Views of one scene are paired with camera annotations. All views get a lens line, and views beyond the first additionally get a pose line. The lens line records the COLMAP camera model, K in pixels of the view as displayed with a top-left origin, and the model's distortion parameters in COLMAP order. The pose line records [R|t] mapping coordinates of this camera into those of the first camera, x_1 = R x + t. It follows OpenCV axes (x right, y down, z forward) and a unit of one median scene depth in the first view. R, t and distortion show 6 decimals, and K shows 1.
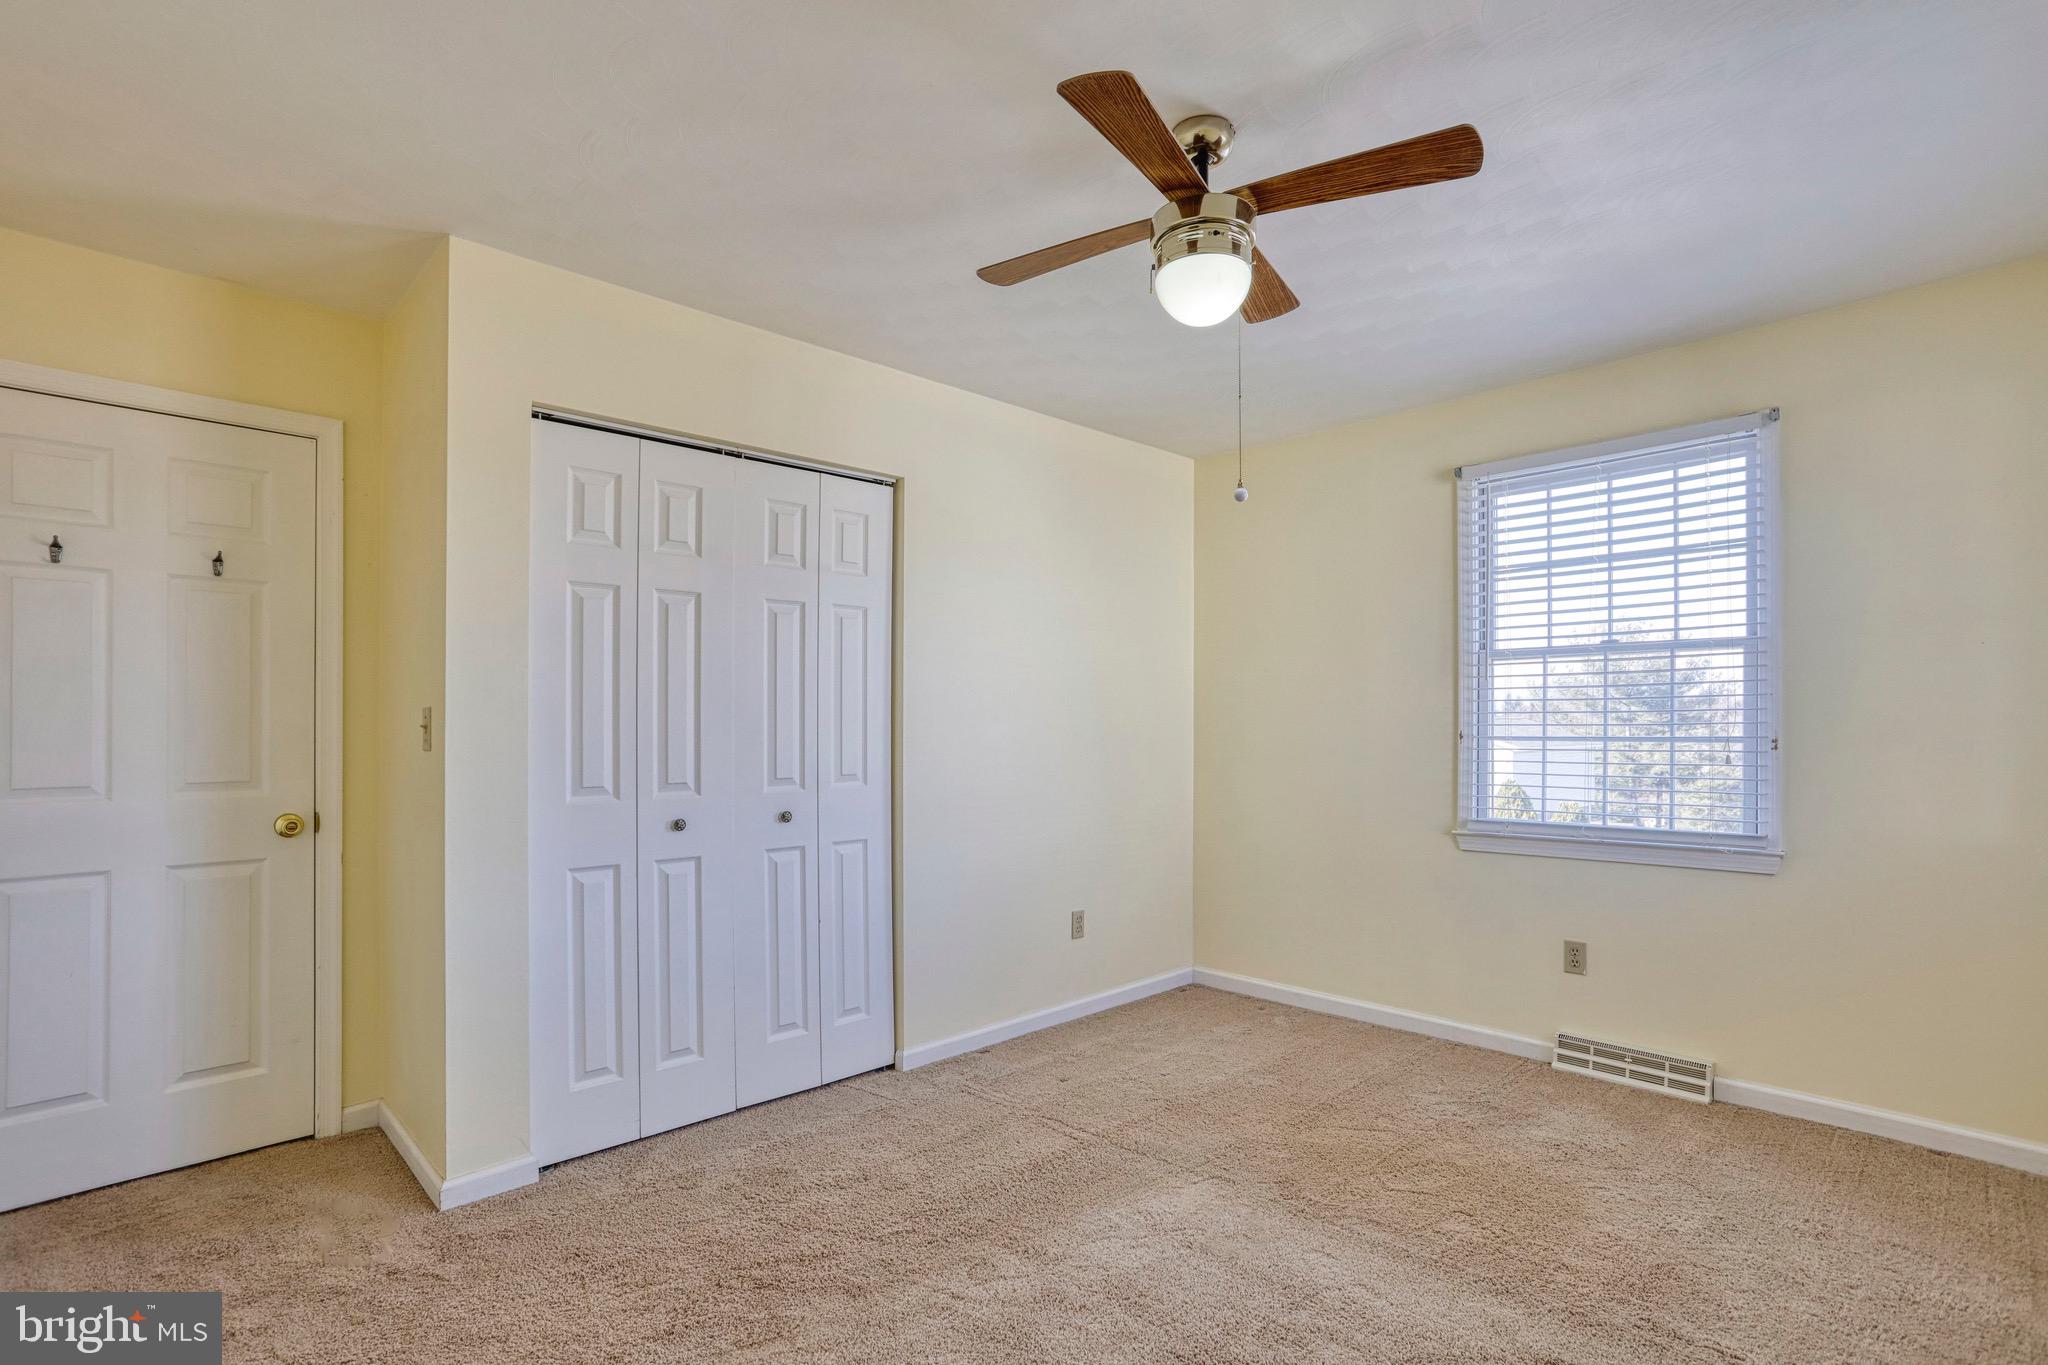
lens RADIAL K [[955.3, 0, 1031.2], [0, 955.3, 723.6], [0, 0, 1]] dist [-0.001896, 0.000126]
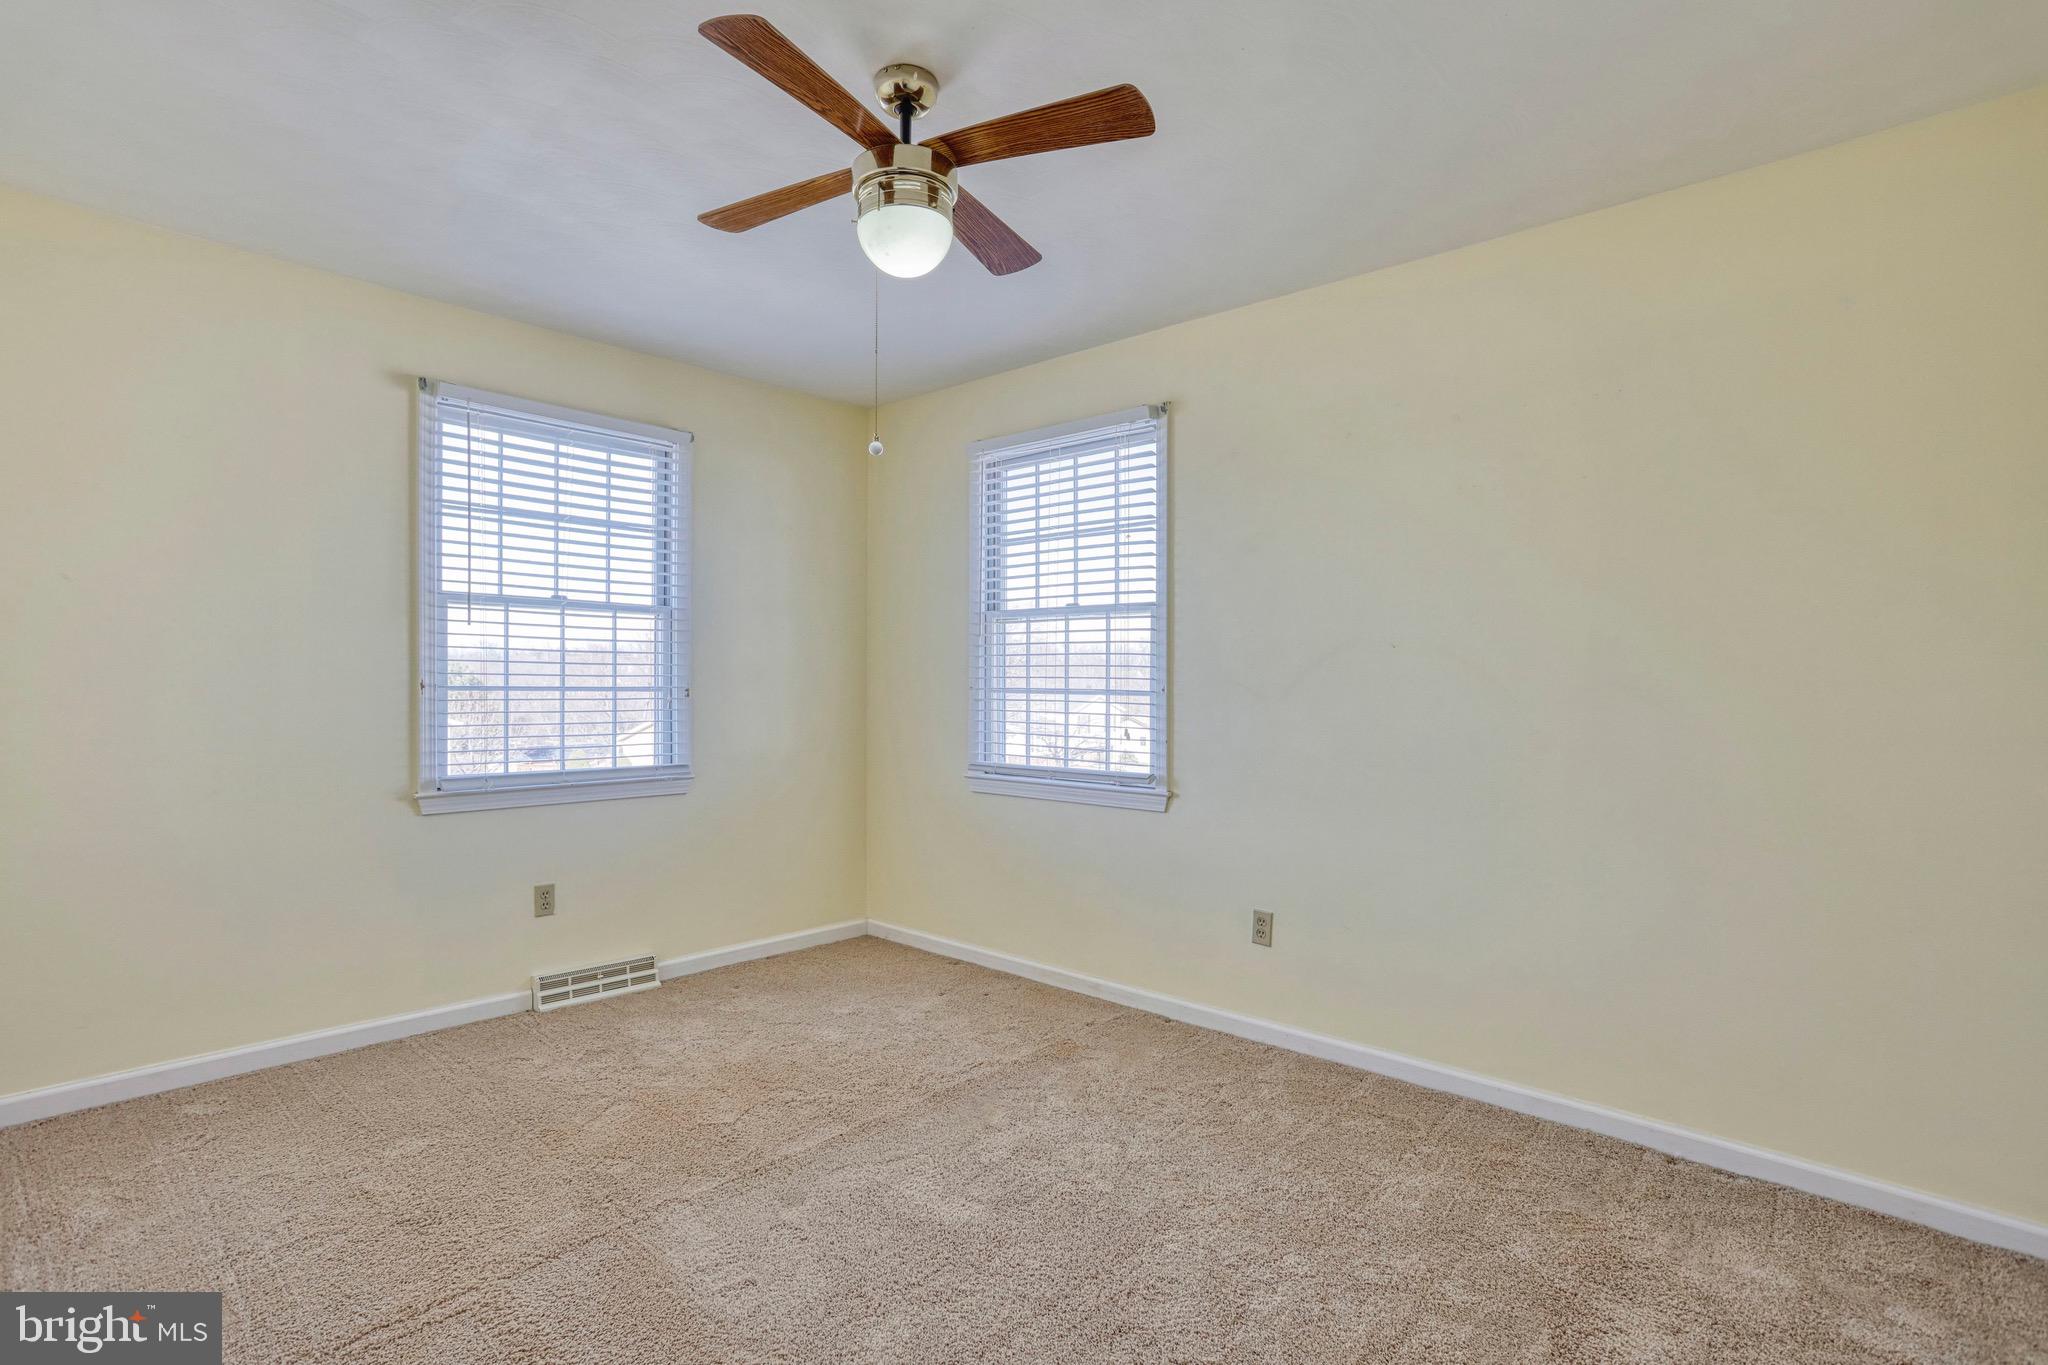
lens RADIAL K [[976.2, 0, 1014.4], [0, 976.2, 701.5], [0, 0, 1]] dist [-0.014685, 0.000719]
pose [[-0.018974, -0.013553, 0.999728, -0.489248], [-0.012606, 0.999832, 0.013315, 0.009484], [-0.999741, -0.012350, -0.019142, 0.514453]]
